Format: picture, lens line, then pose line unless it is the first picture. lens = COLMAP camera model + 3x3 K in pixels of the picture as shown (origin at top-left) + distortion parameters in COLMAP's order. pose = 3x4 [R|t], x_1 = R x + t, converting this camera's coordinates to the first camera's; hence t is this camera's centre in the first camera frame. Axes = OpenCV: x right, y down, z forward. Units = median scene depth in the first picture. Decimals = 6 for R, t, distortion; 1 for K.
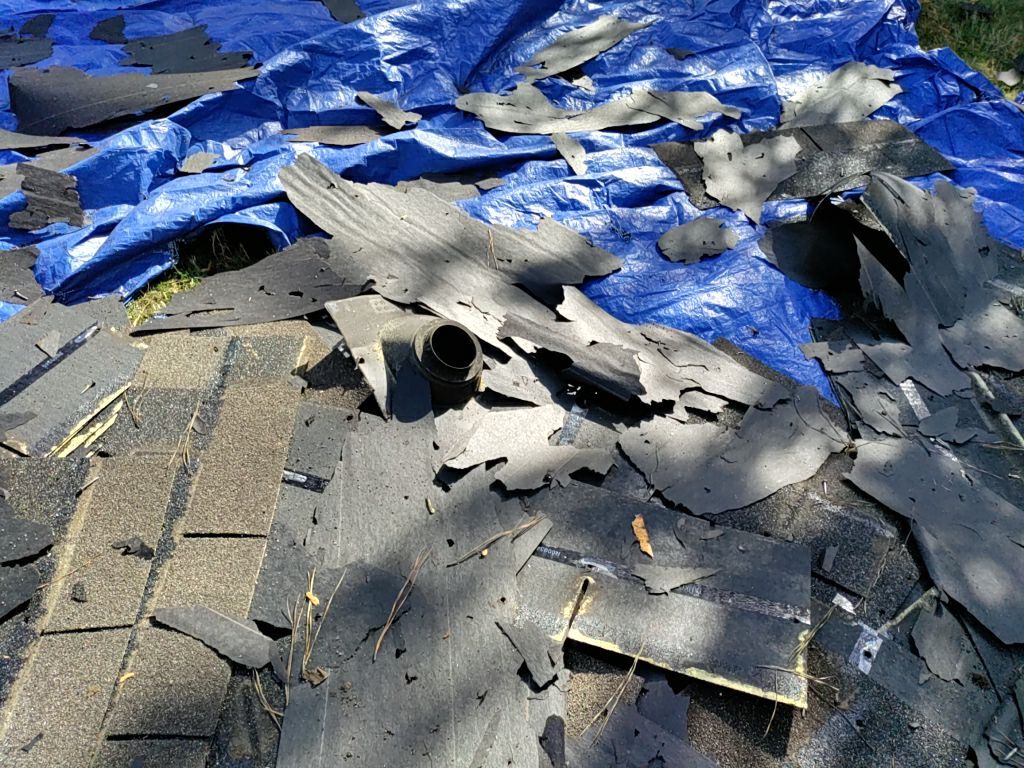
lens RADIAL K [[750.6, 0, 512.0], [0, 750.6, 384.0], [0, 0, 1]] dist [0.062486, -0.084641]
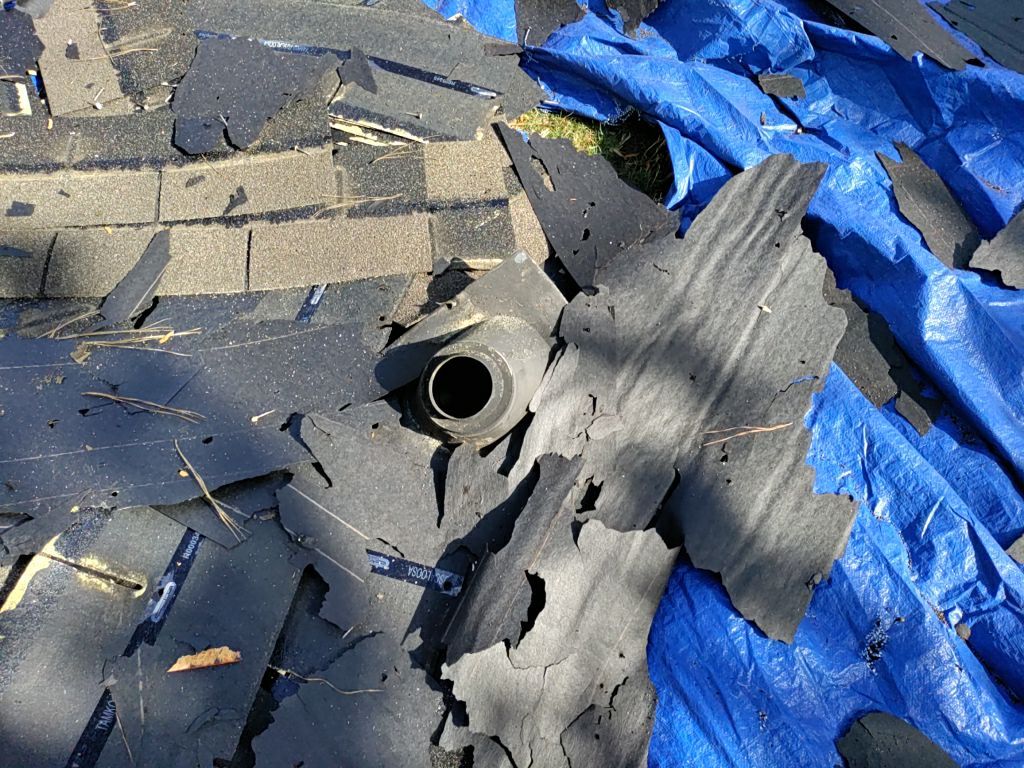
lens RADIAL K [[750.6, 0, 512.0], [0, 750.6, 384.0], [0, 0, 1]] dist [0.062486, -0.084641]
pose [[0.113427, 0.843309, -0.525323, 0.285969], [-0.745436, 0.421792, 0.516155, -0.421568], [0.656855, 0.333049, 0.676475, 0.436817]]
